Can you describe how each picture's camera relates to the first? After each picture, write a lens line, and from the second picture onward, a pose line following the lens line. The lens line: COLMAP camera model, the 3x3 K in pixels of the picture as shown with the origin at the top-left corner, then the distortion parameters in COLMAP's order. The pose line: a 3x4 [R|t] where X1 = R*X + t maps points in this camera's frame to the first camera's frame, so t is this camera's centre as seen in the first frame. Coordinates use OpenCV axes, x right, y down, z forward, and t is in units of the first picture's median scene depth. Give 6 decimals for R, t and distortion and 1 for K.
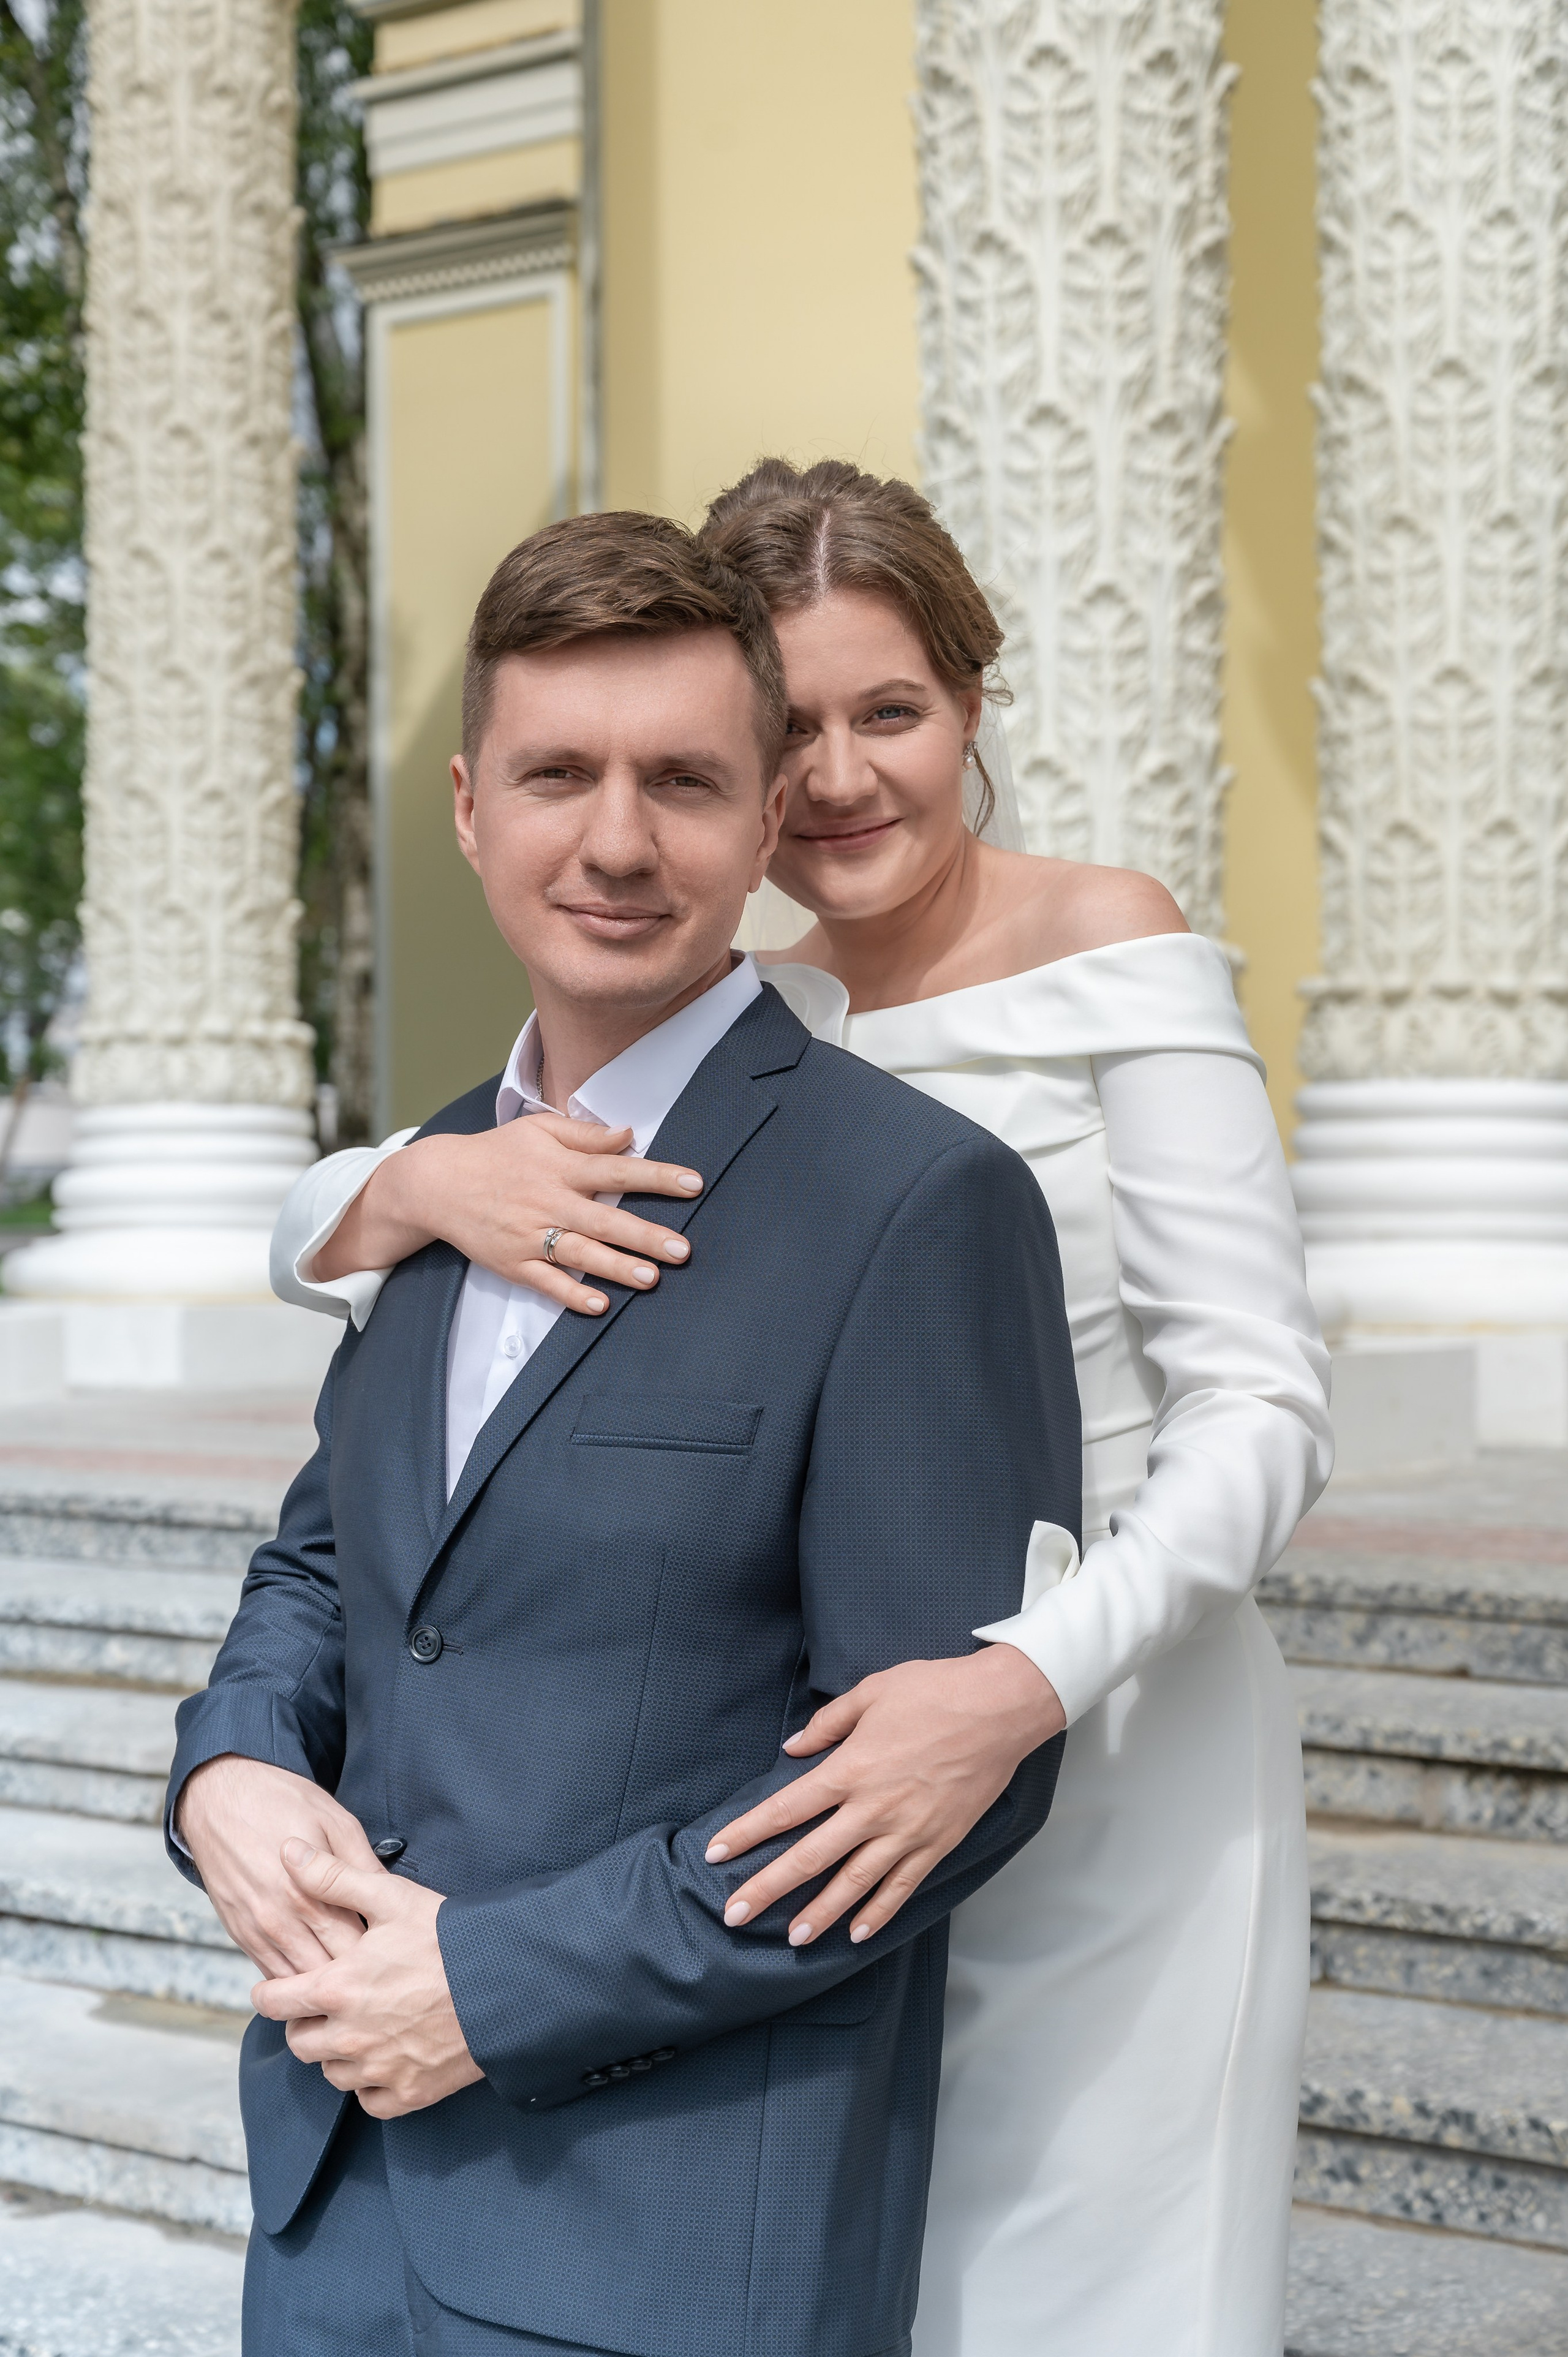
lens RADIAL K [[4077.7, 0, 785.5], [0, 4077.7, 1168.5], [0, 0, 1]] dist [0.036509, 0.000000]
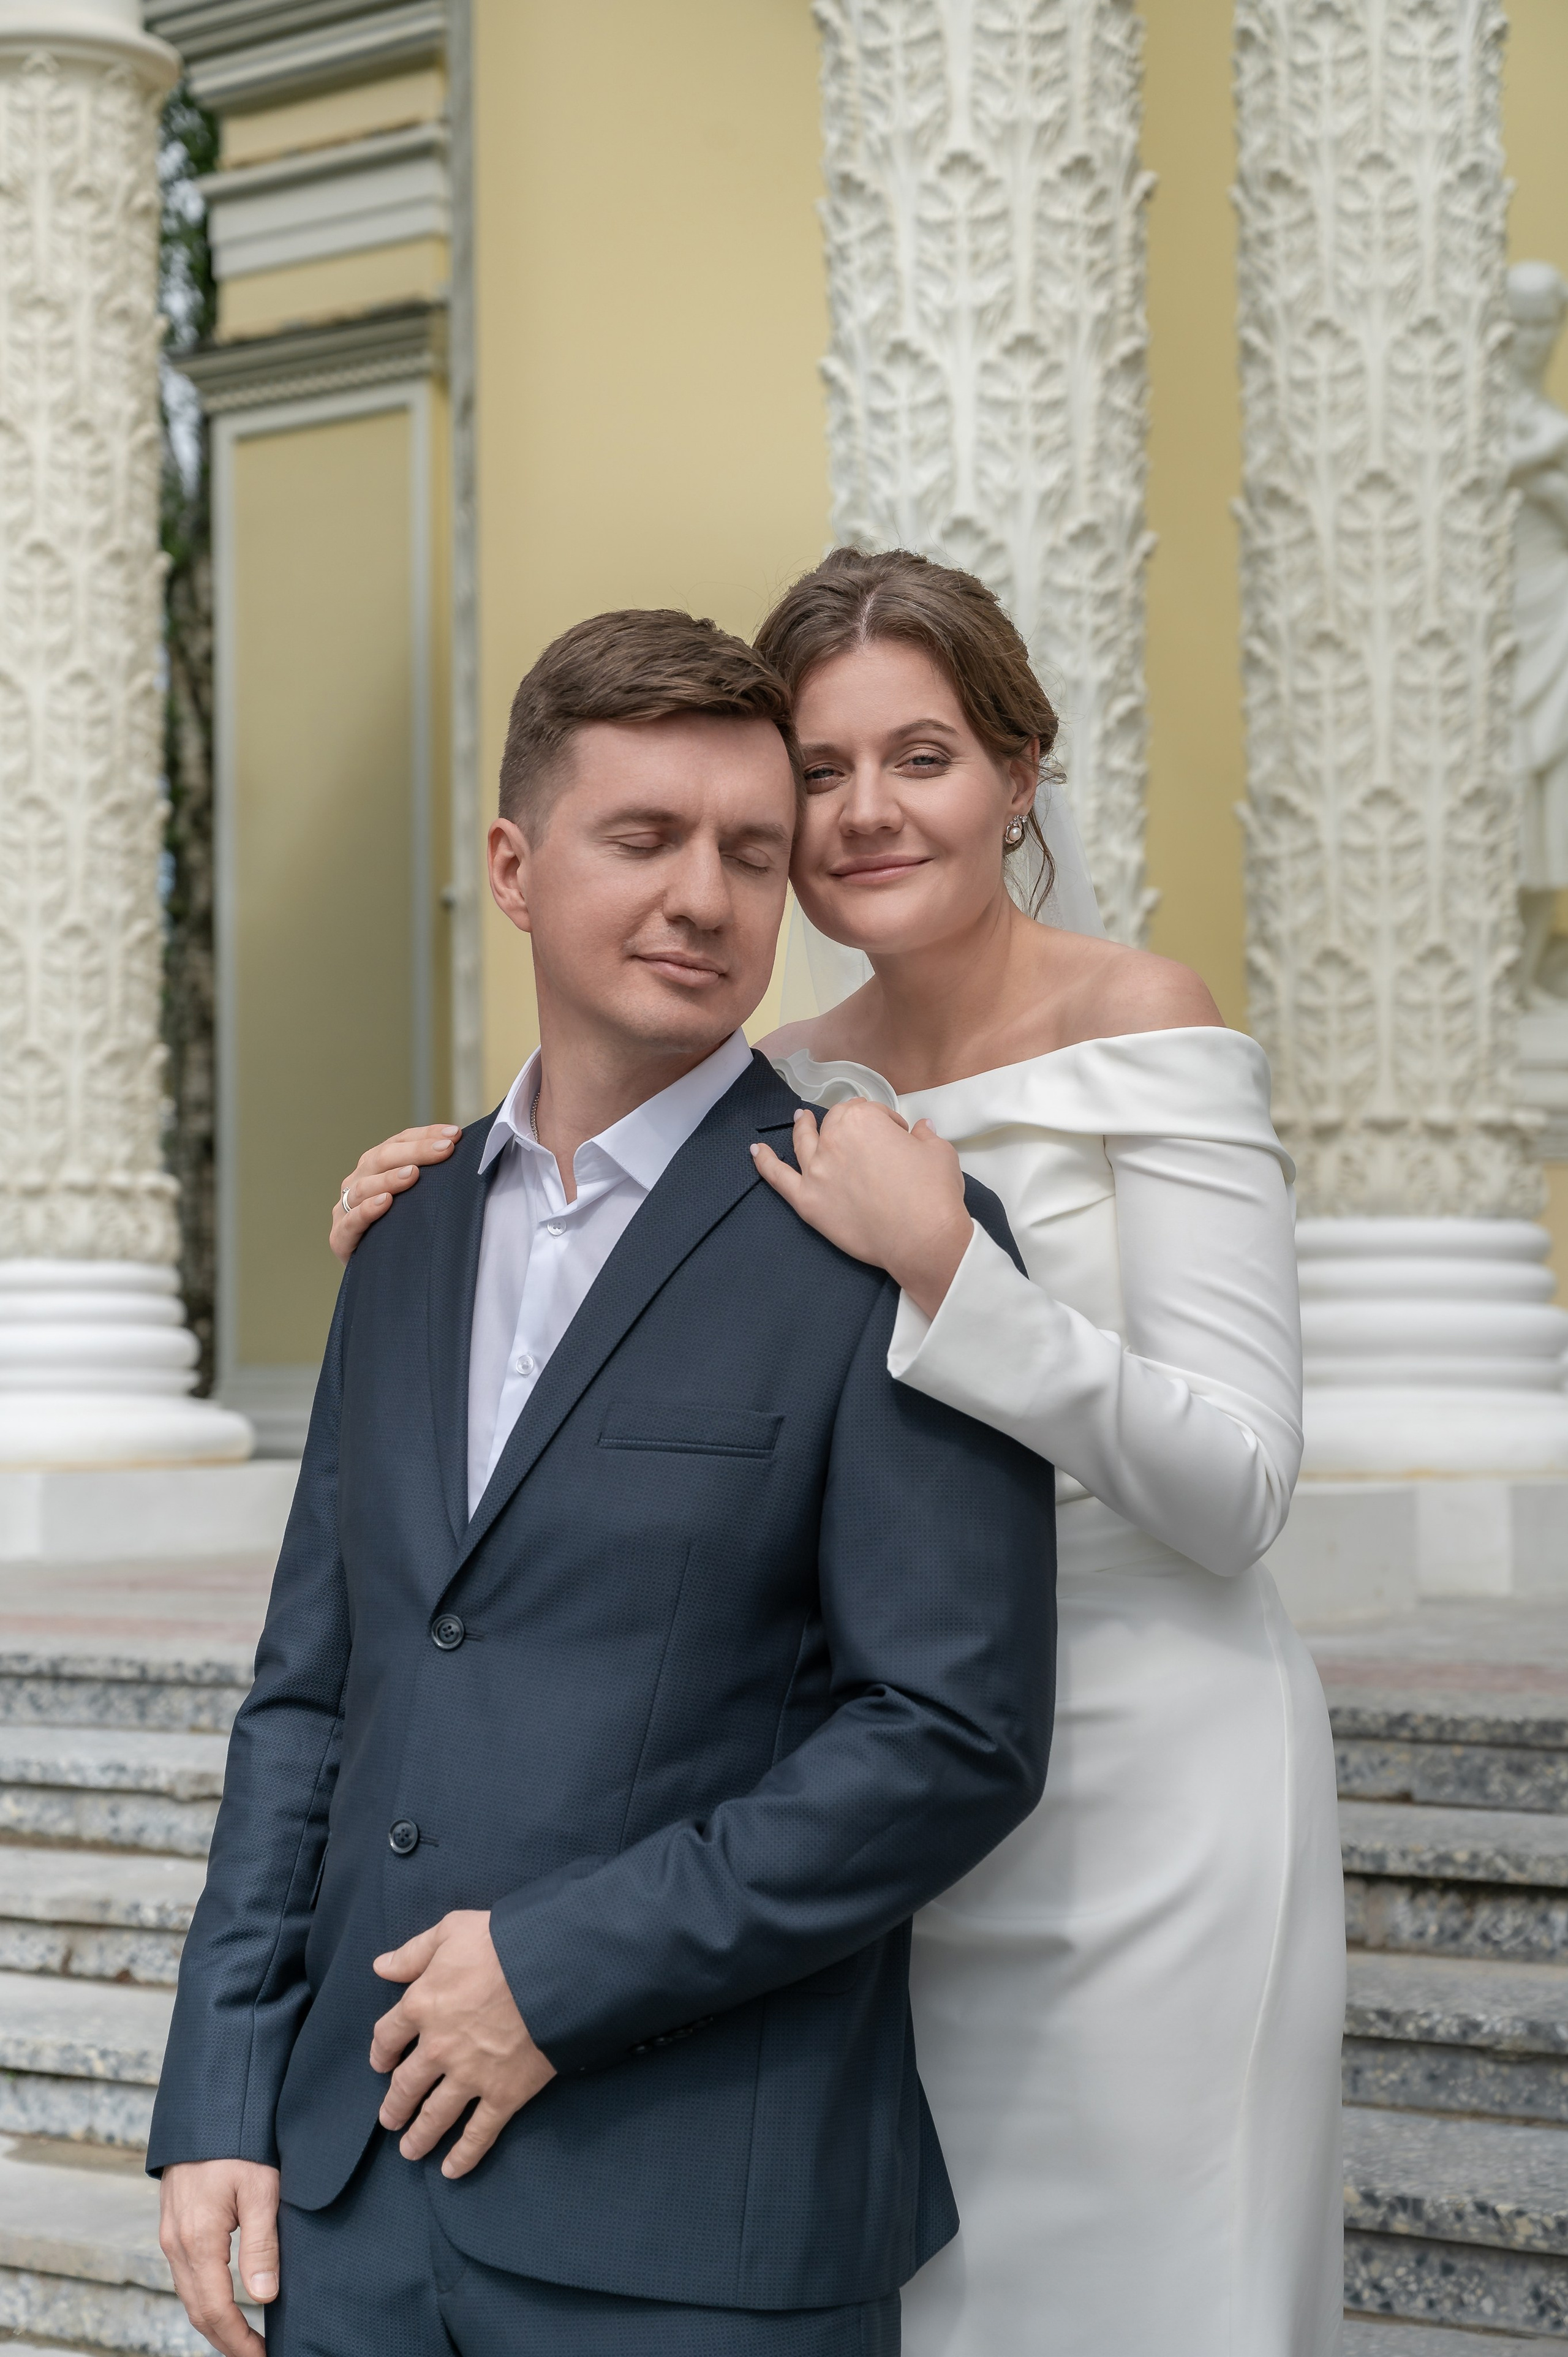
lens RADIAL K [[4496.8, 0, 775.0], [0, 4496.8, 1185.8], [0, 0, 1]] dist [0.020016, 0.000000]
pose [[0.999617, -0.004705, 0.027283, -0.010513], [0.005764, 0.999228, -0.038862, 0.012755], [-0.027079, 0.039004, 0.998872, -0.059748]]
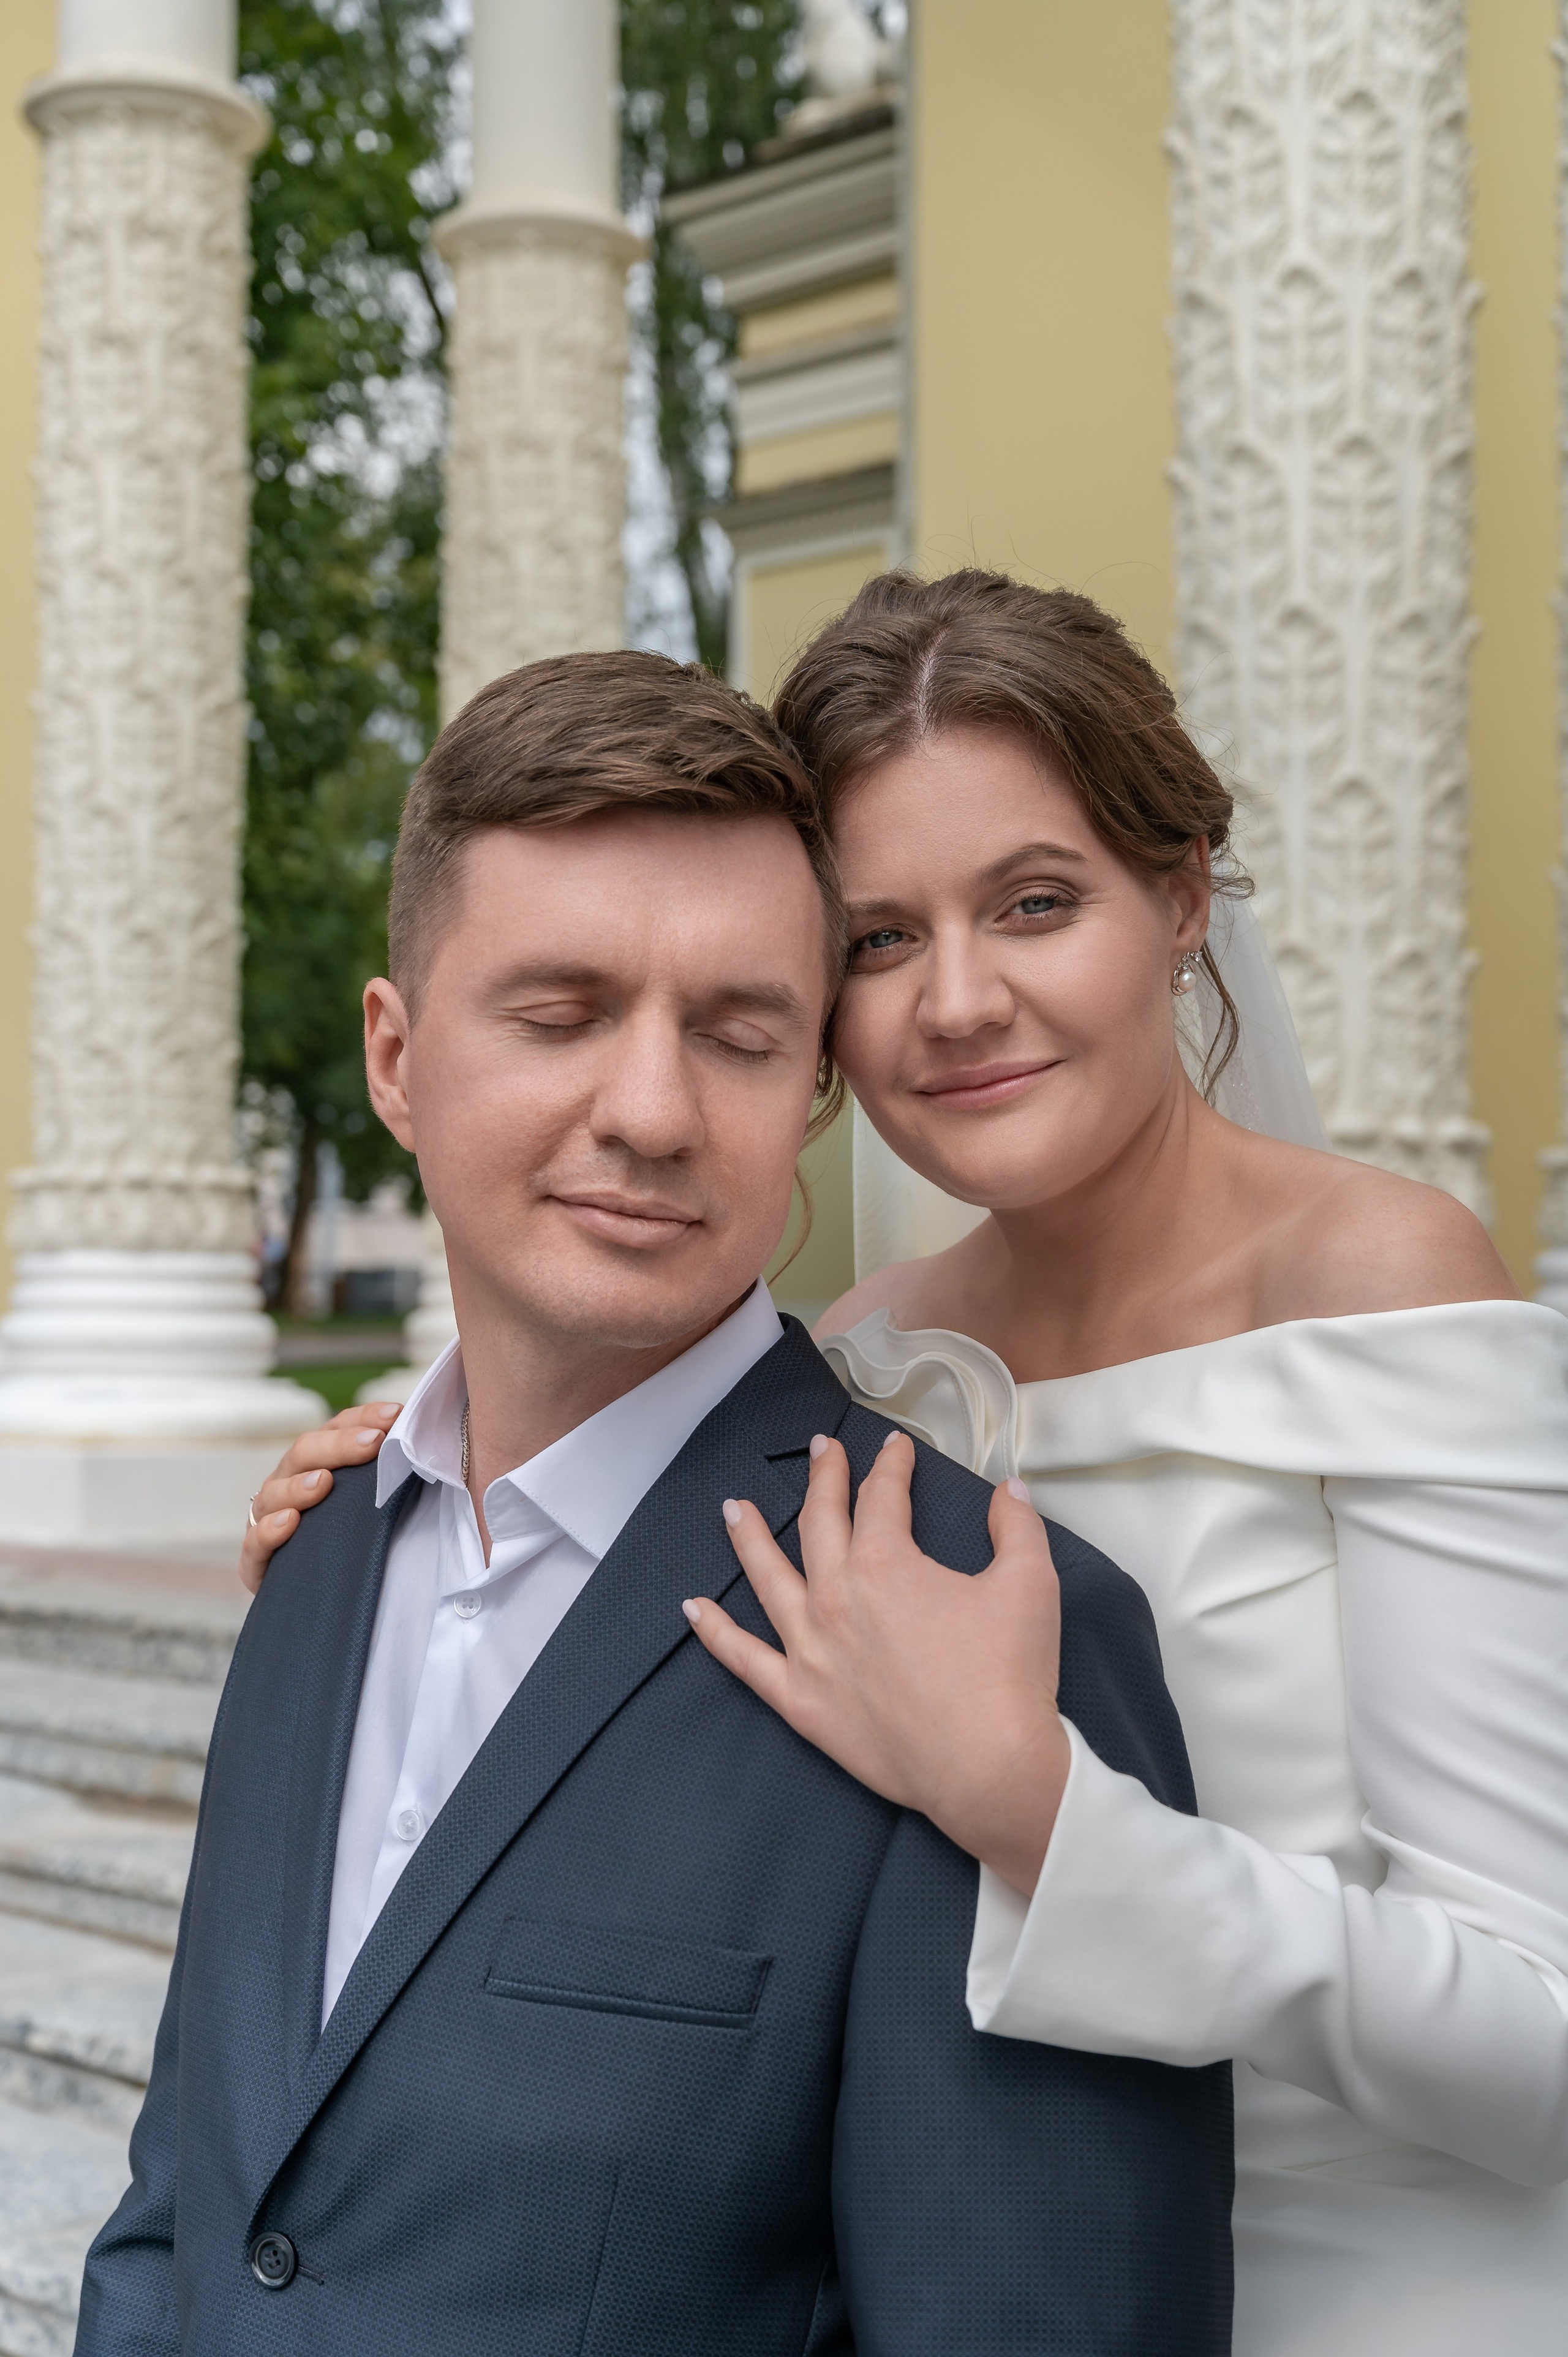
lens RADIAL K [[3383.7, 0, 800.3], [0, 3383.7, 1178.7], [0, 0, 1]] dist [0.021625, 0.000000]
pose [[0.996032, 0.004030, -0.088906, 0.015059], [-0.006568, 0.999579, -0.028277, -0.015674], [0.088755, 0.028749, 0.995639, 0.130298]]
